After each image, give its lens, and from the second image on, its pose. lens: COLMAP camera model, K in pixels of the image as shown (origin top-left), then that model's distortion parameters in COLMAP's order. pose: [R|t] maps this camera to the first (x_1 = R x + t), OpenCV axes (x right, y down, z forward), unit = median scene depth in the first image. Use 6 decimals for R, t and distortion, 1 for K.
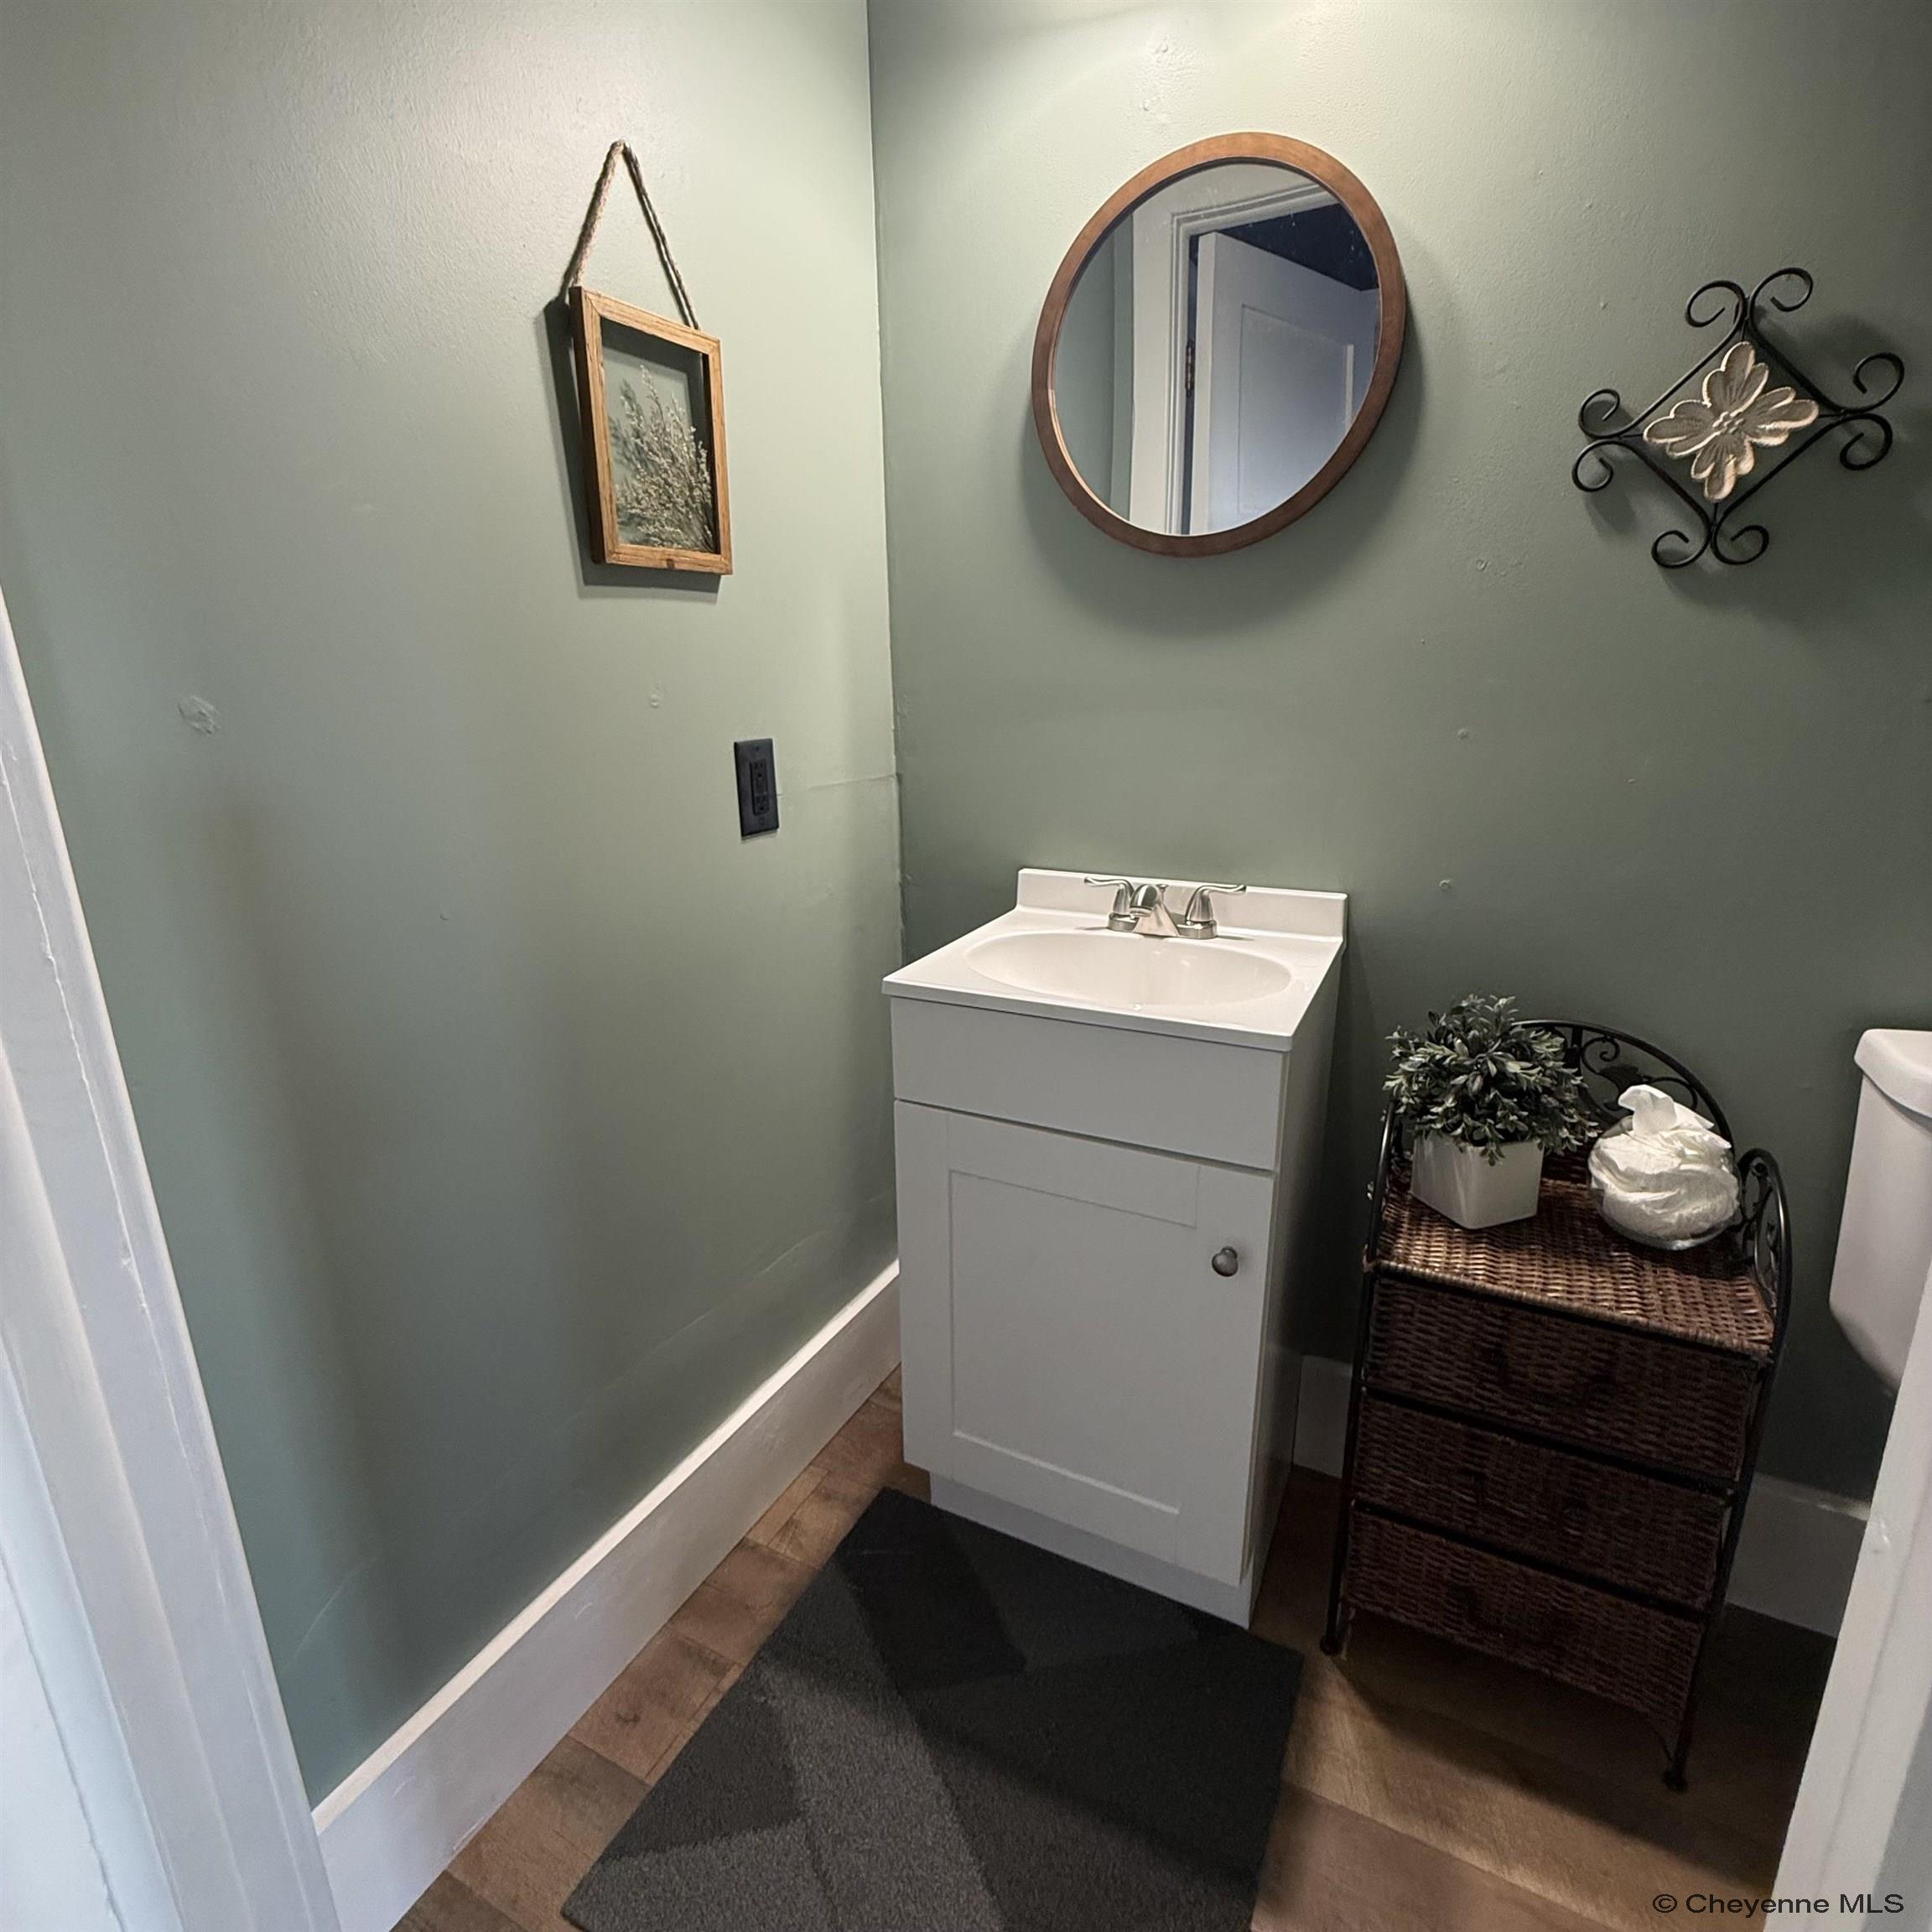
lens RADIAL K [[1024.4, 0, 954.8], [0, 1024.4, 965.2], [0, 0, 1]] dist [0.000990, -0.000841]
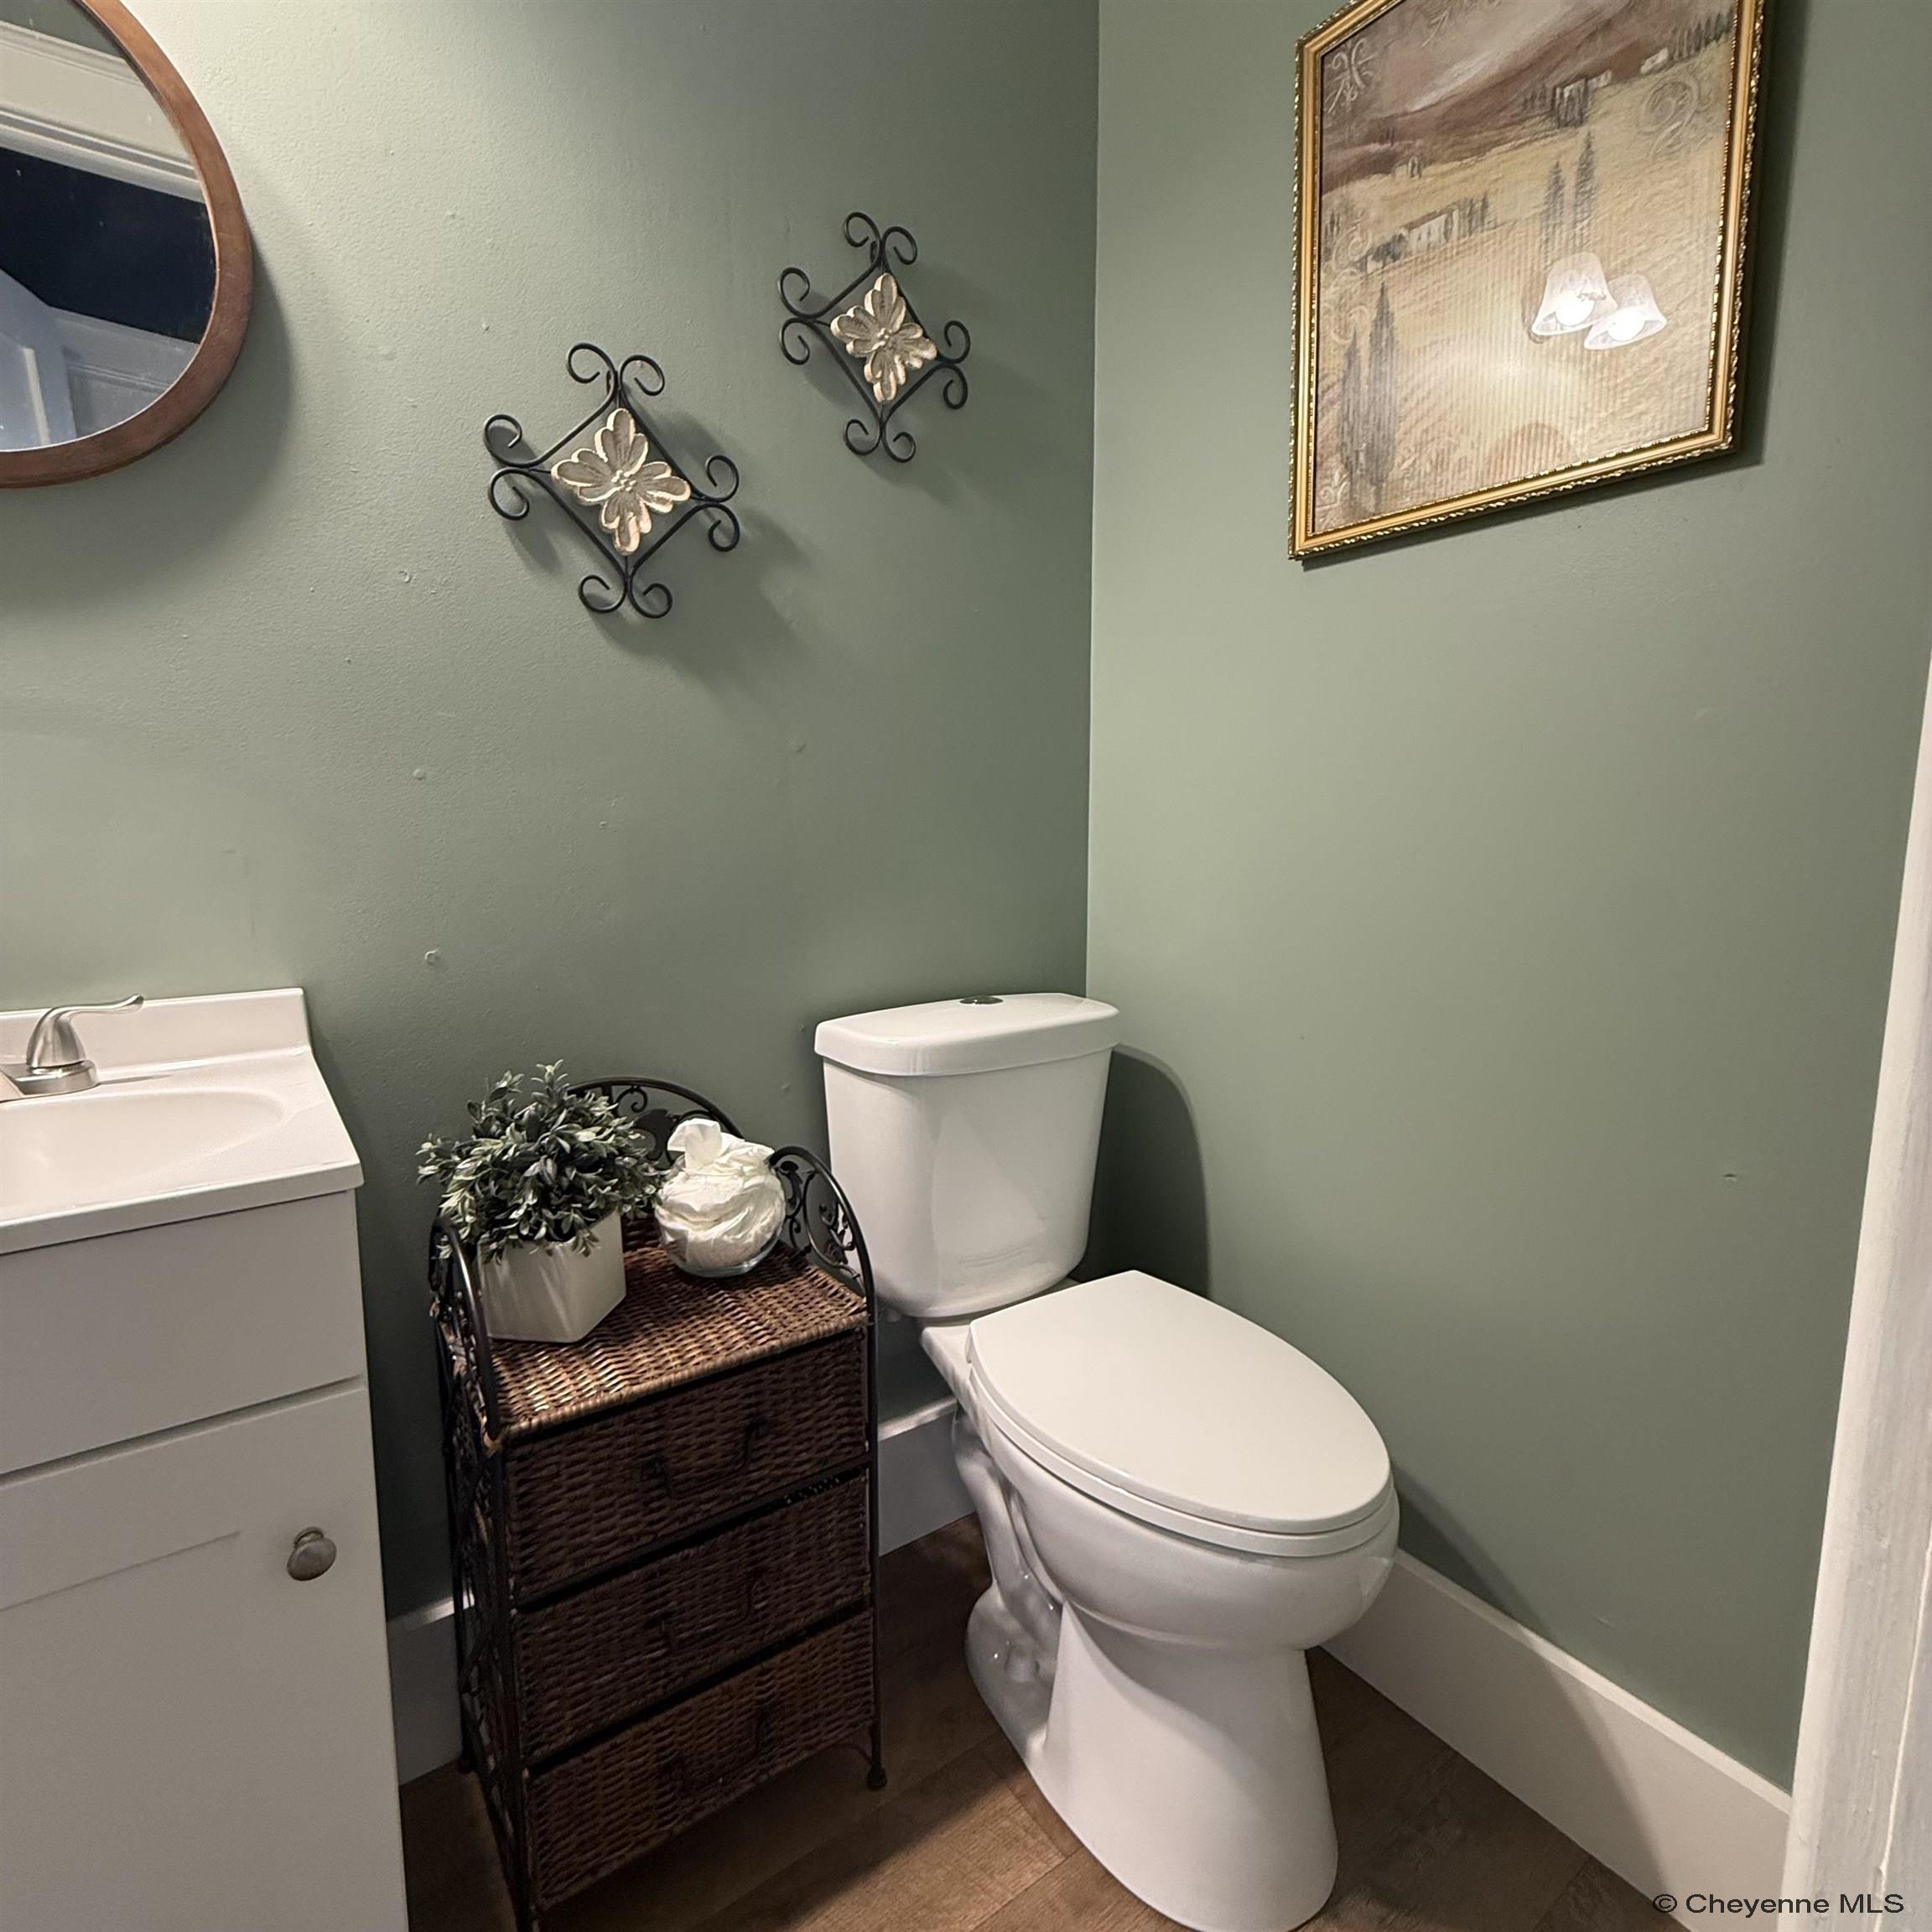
lens RADIAL K [[1024.4, 0, 954.8], [0, 1024.4, 965.2], [0, 0, 1]] dist [0.000990, -0.000841]
pose [[0.448775, -0.107561, 0.887148, -0.075347], [0.238196, 0.971213, -0.002741, 0.035691], [-0.861315, 0.212545, 0.461477, 0.295136]]
